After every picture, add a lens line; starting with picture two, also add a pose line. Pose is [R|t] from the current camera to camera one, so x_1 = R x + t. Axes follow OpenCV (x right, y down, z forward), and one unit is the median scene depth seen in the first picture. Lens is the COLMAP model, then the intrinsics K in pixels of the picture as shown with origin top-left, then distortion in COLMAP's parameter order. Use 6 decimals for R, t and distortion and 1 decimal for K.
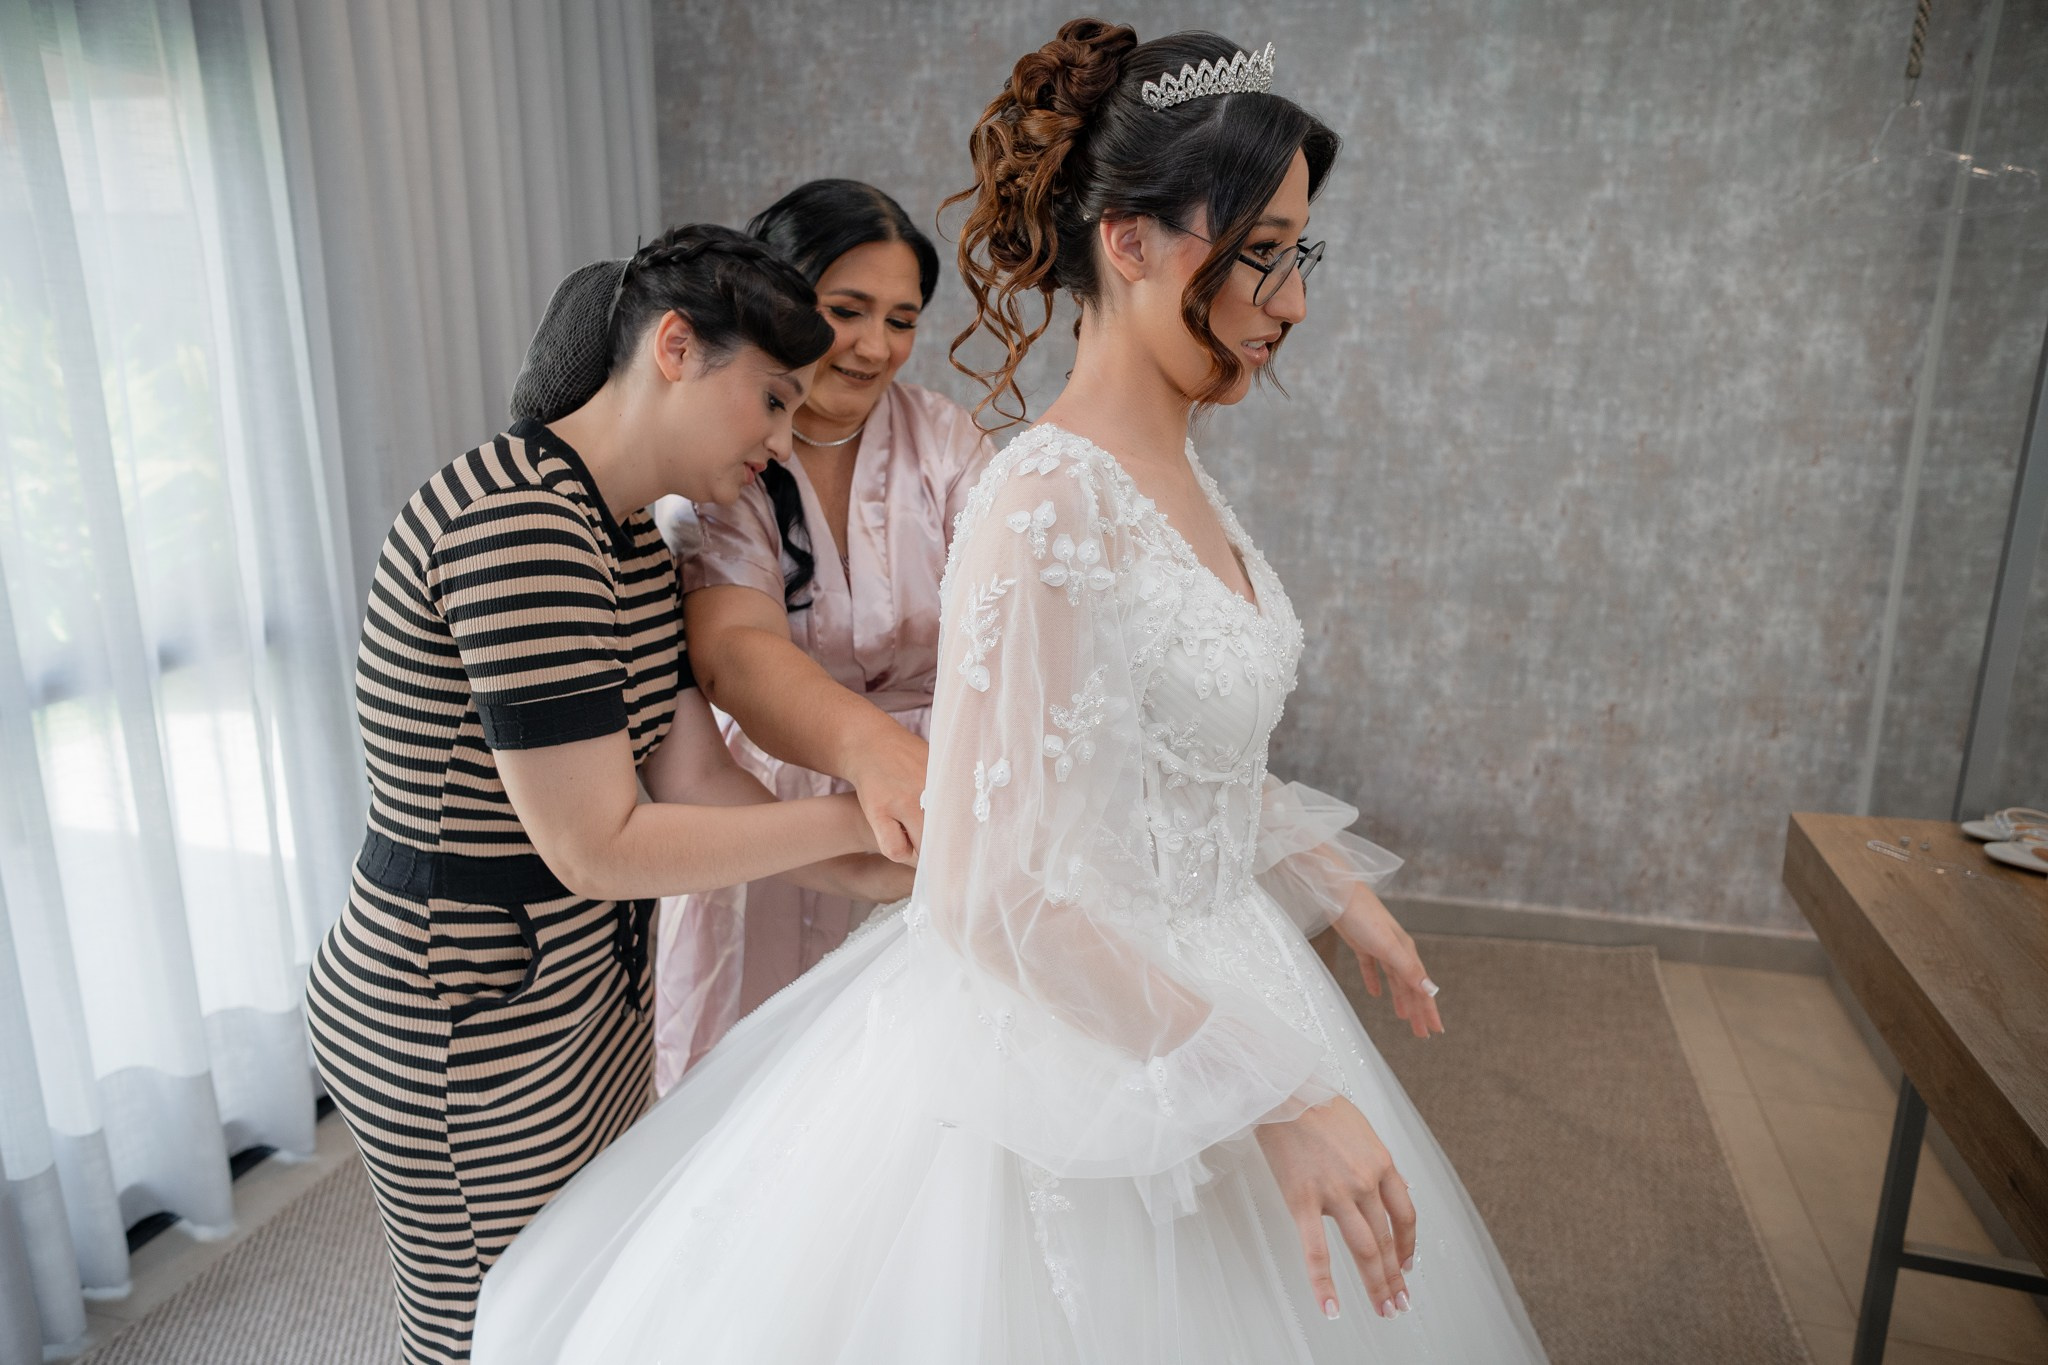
lens RADIAL K [[1417.6, 0, 1008.1], [0, 1417.6, 710.6], [0, 0, 1]] dist [-0.083909, 0.077007]
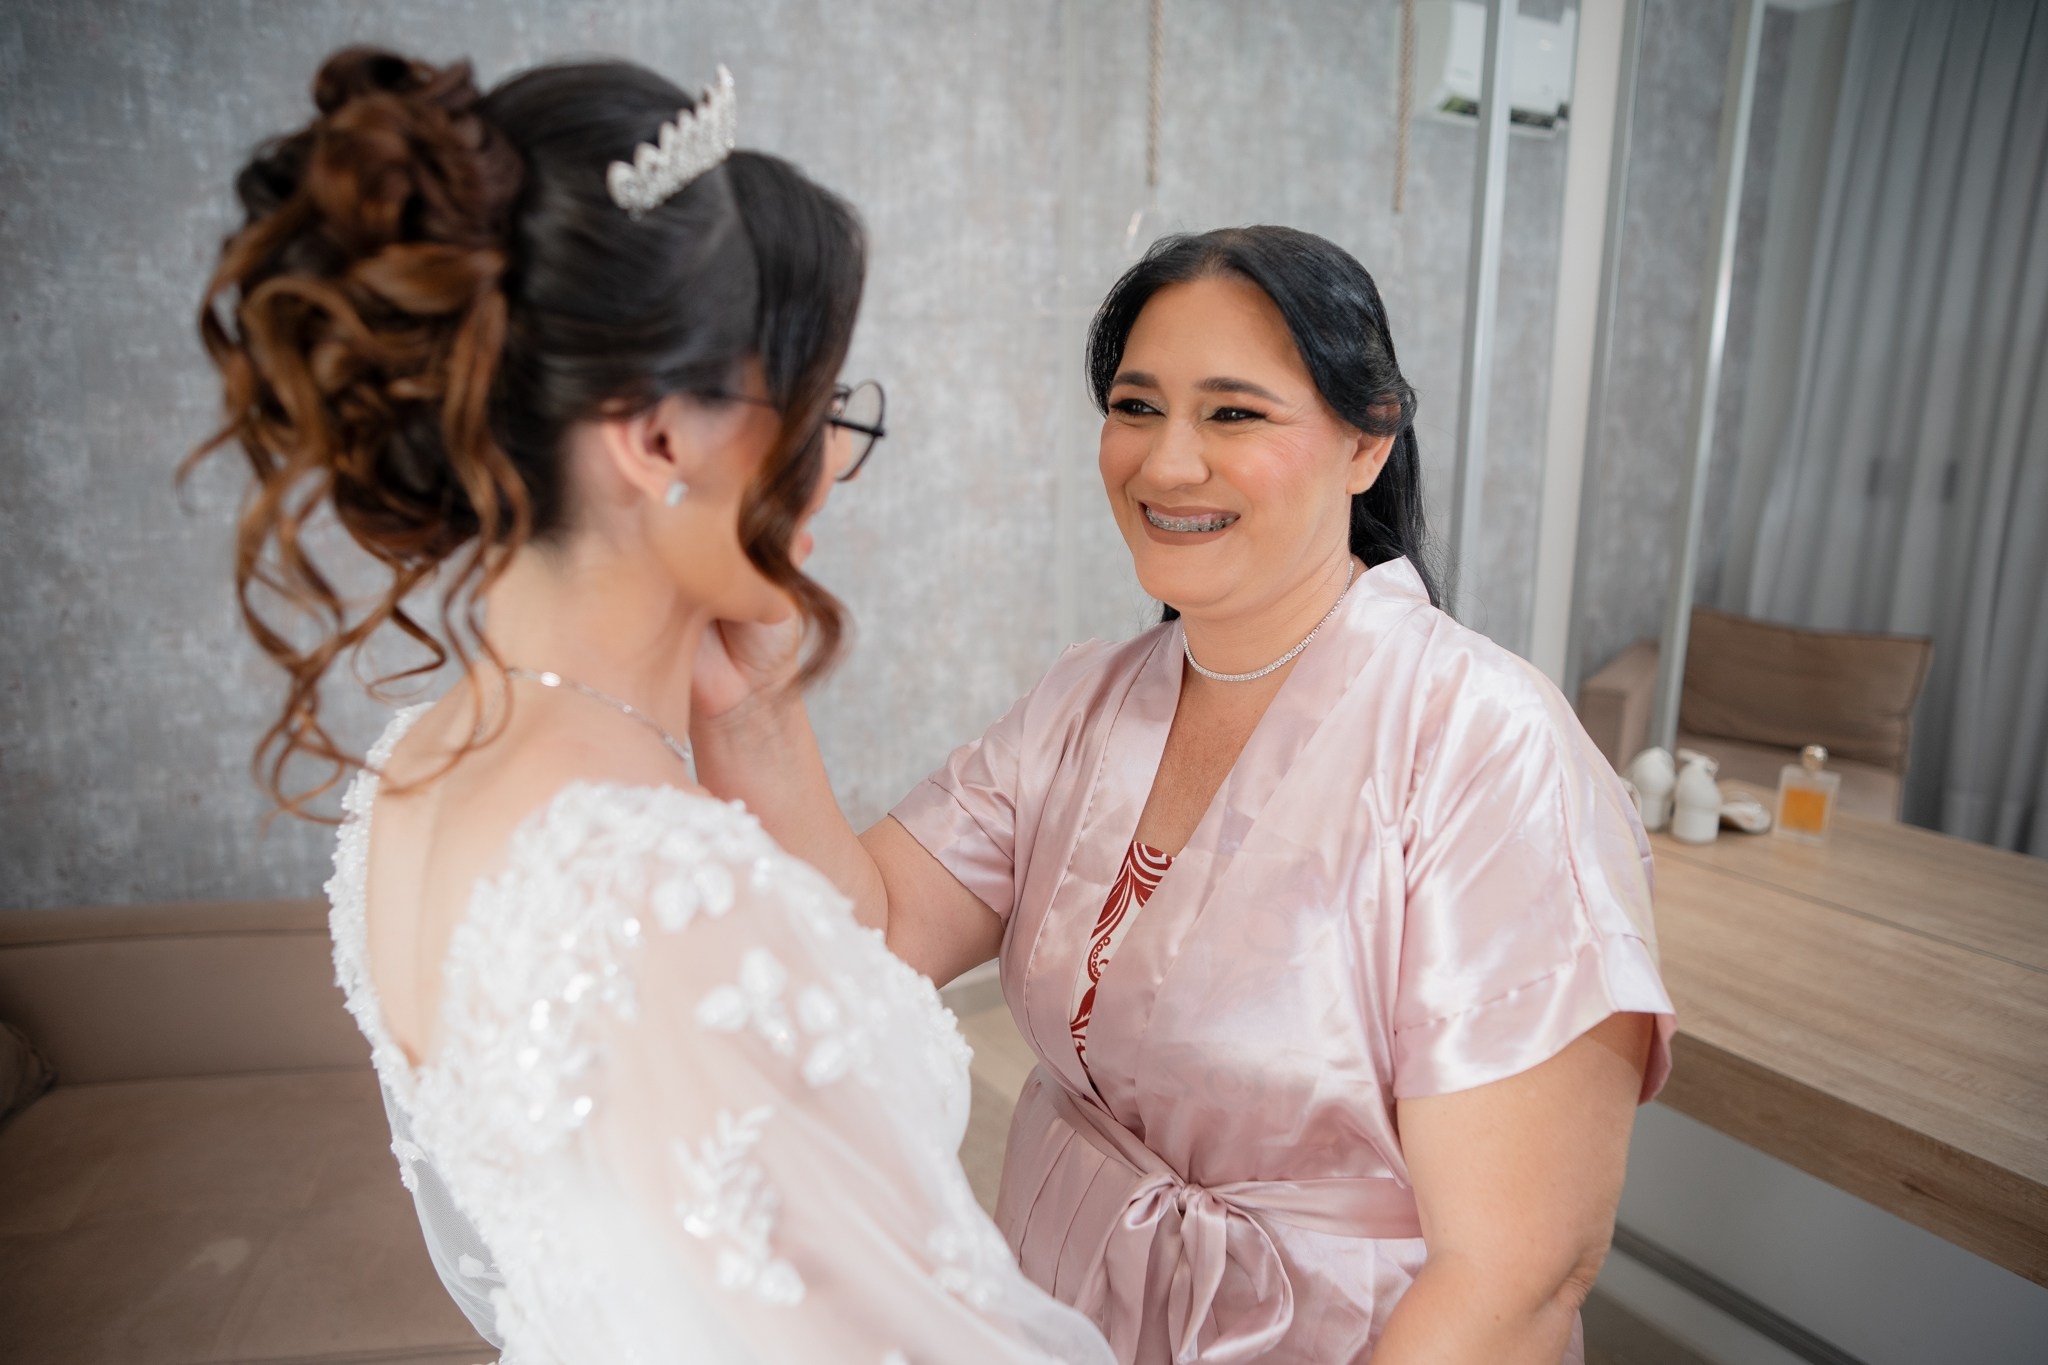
lens RADIAL K [[1417.6, 0, 1060.6], [0, 1417.6, 693.3], [0, 0, 1]] dist [-0.083909, 0.077007]
pose [[0.643507, -0.166539, 0.747103, -0.200473], [0.181475, 0.981410, 0.062459, -0.107268], [-0.743616, 0.095388, 0.661767, 0.256188]]
